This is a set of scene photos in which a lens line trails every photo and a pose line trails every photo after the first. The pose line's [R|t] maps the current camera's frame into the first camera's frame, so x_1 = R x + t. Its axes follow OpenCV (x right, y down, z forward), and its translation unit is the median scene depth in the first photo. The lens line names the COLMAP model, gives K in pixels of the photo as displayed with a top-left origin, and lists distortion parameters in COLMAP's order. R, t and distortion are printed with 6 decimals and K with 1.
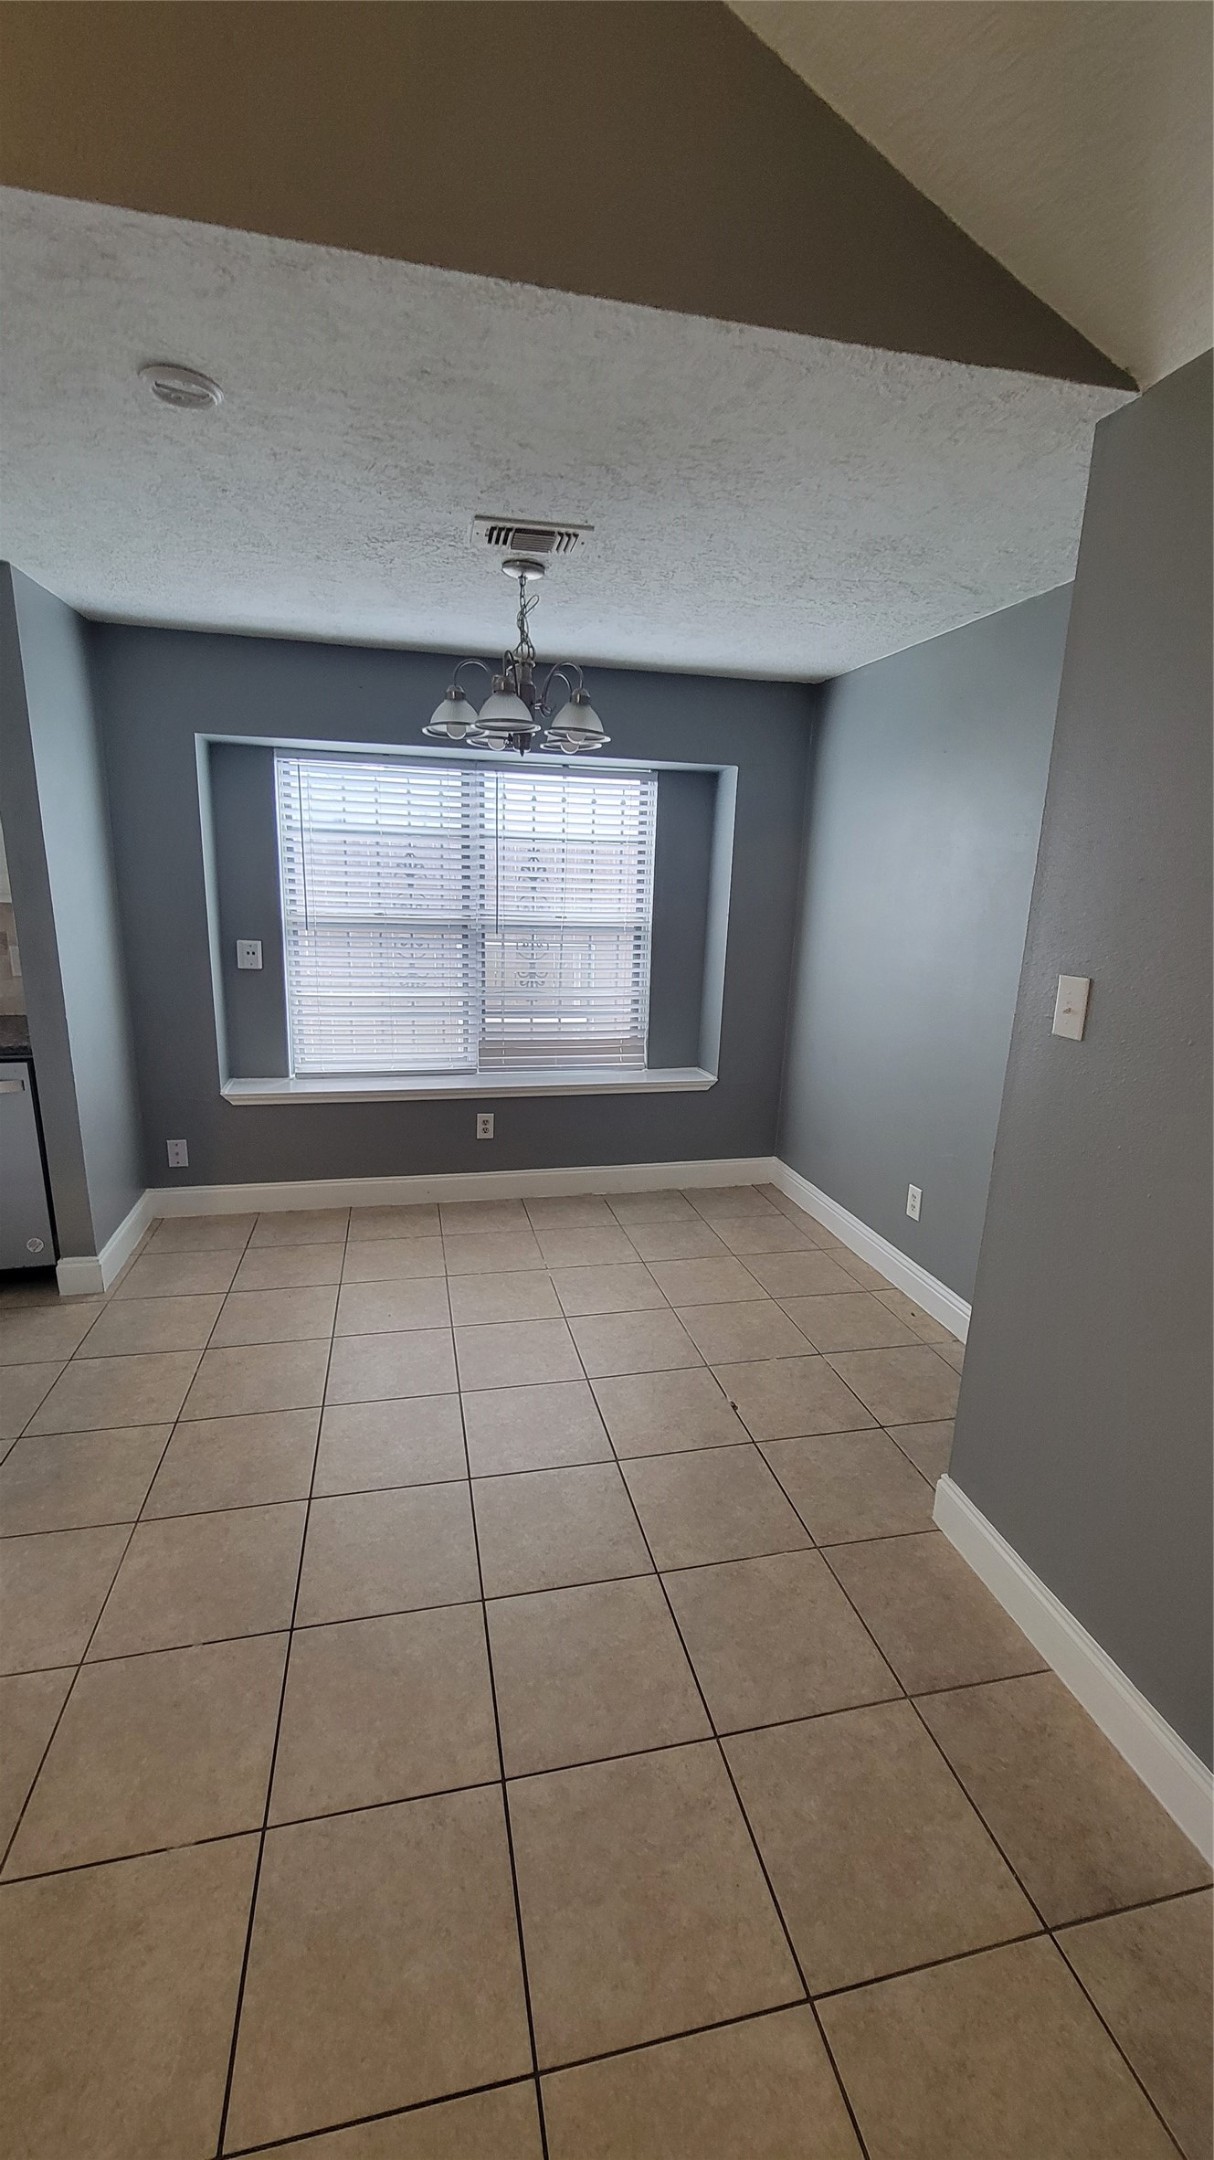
lens RADIAL K [[877.6, 0, 607.1], [0, 877.6, 1087.0], [0, 0, 1]] dist [-0.000655, 0.000980]
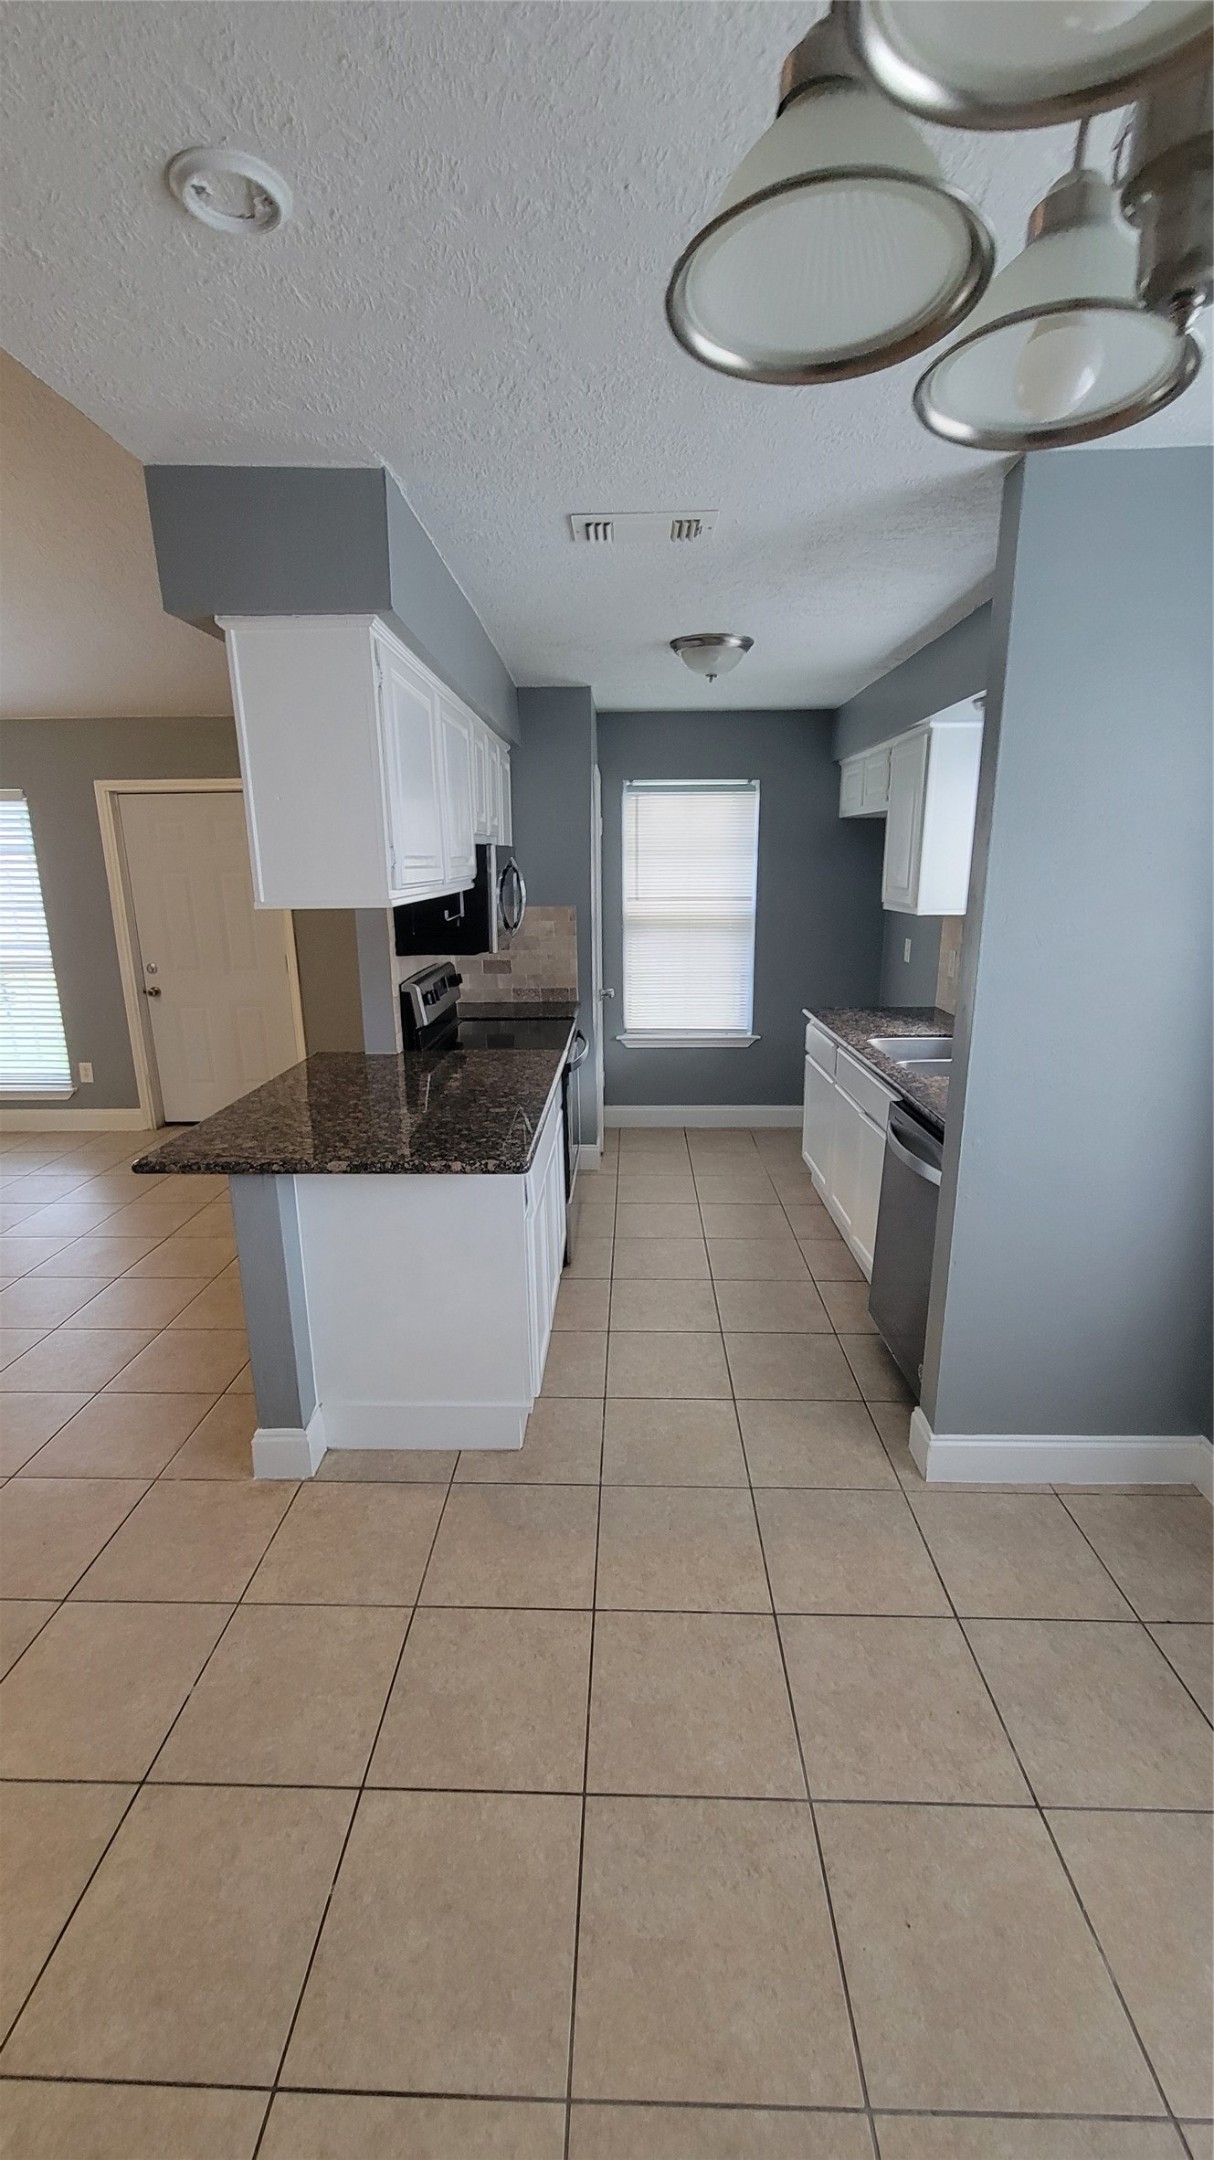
lens RADIAL K [[877.6, 0, 603.6], [0, 877.6, 1087.4], [0, 0, 1]] dist [-0.000655, 0.000980]
pose [[-0.255596, 0.212870, -0.943057, 0.083520], [-0.238841, 0.931319, 0.274953, -0.158676], [0.936817, 0.295518, -0.187200, 0.617438]]
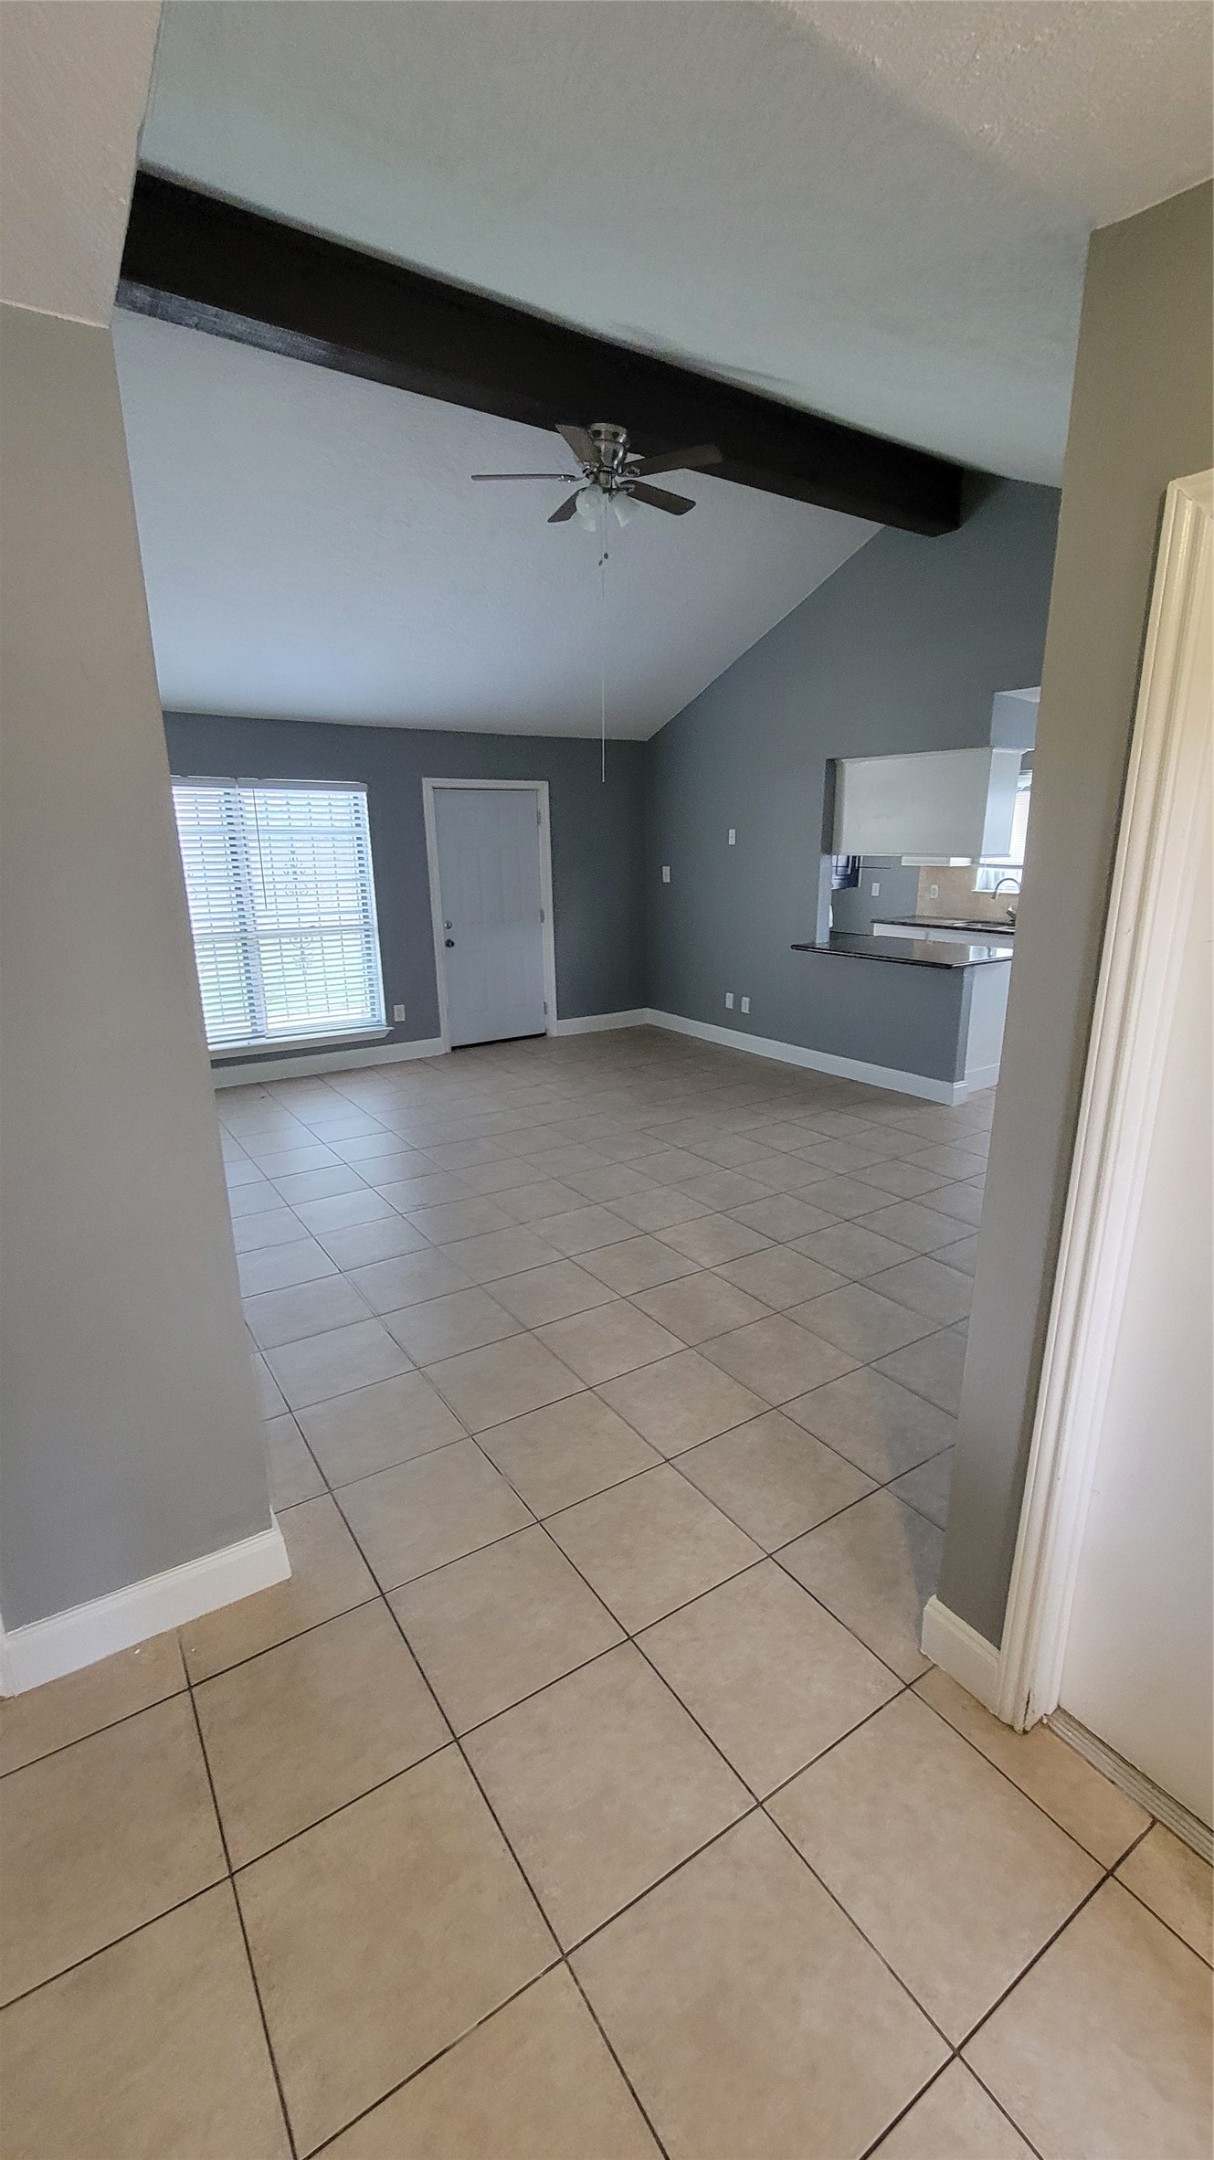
lens RADIAL K [[877.6, 0, 610.8], [0, 877.6, 1083.2], [0, 0, 1]] dist [-0.000655, 0.000980]
pose [[0.348798, 0.219950, -0.911022, 0.684229], [-0.215548, 0.964839, 0.150418, 0.166946], [0.912074, 0.143904, 0.383944, -0.618647]]
